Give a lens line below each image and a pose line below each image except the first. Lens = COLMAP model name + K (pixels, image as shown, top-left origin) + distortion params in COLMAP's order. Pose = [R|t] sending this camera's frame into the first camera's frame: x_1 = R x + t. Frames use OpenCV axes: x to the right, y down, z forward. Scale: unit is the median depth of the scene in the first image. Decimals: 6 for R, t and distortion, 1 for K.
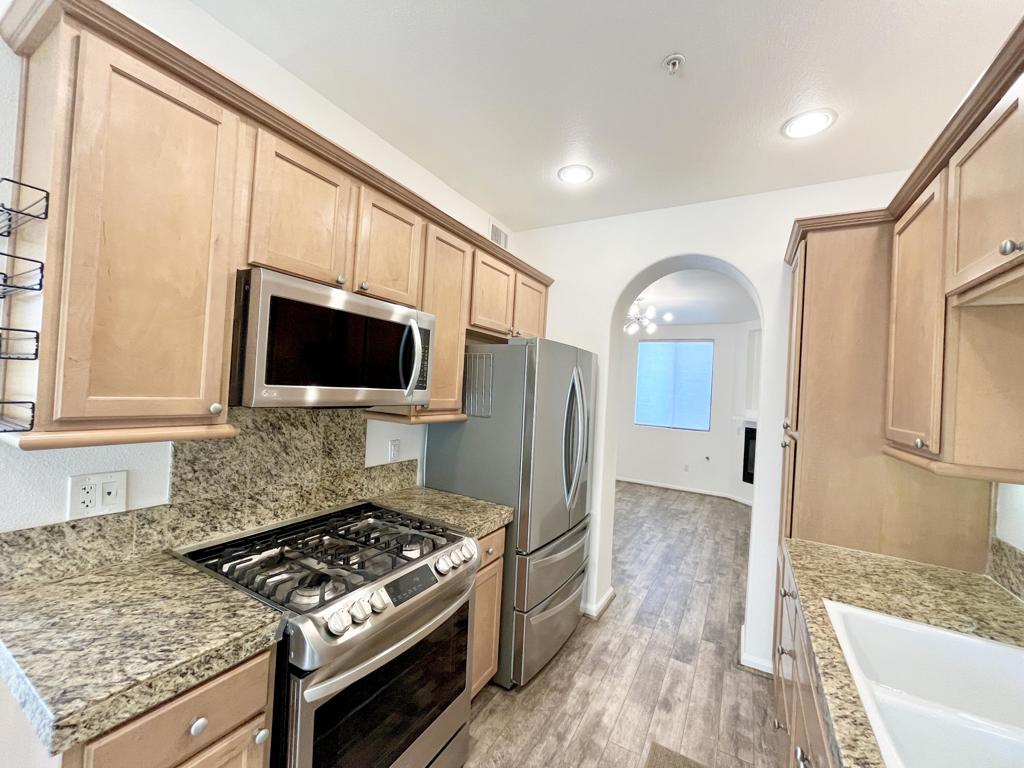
lens RADIAL K [[414.2, 0, 511.1], [0, 414.2, 384.5], [0, 0, 1]] dist [-0.003548, 0.000507]
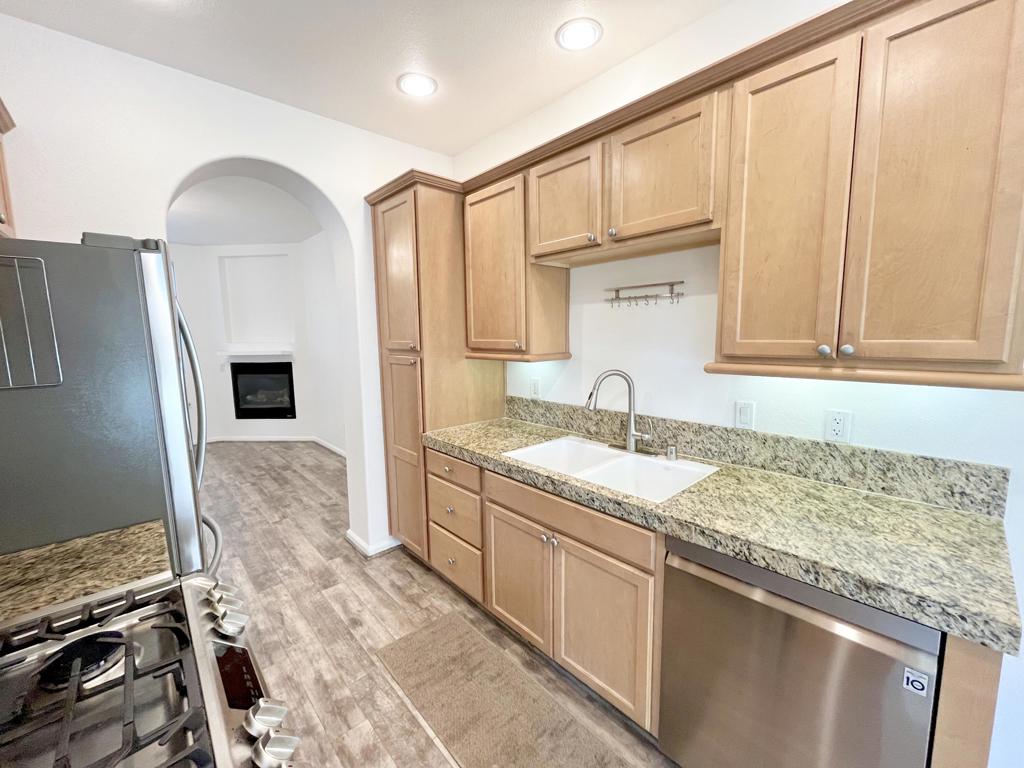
lens RADIAL K [[414.2, 0, 511.1], [0, 414.2, 384.5], [0, 0, 1]] dist [-0.003548, 0.000507]
pose [[0.305437, -0.176529, 0.935706, -0.416539], [0.023005, 0.983747, 0.178083, -0.001236], [-0.951934, -0.032867, 0.304533, 0.347091]]
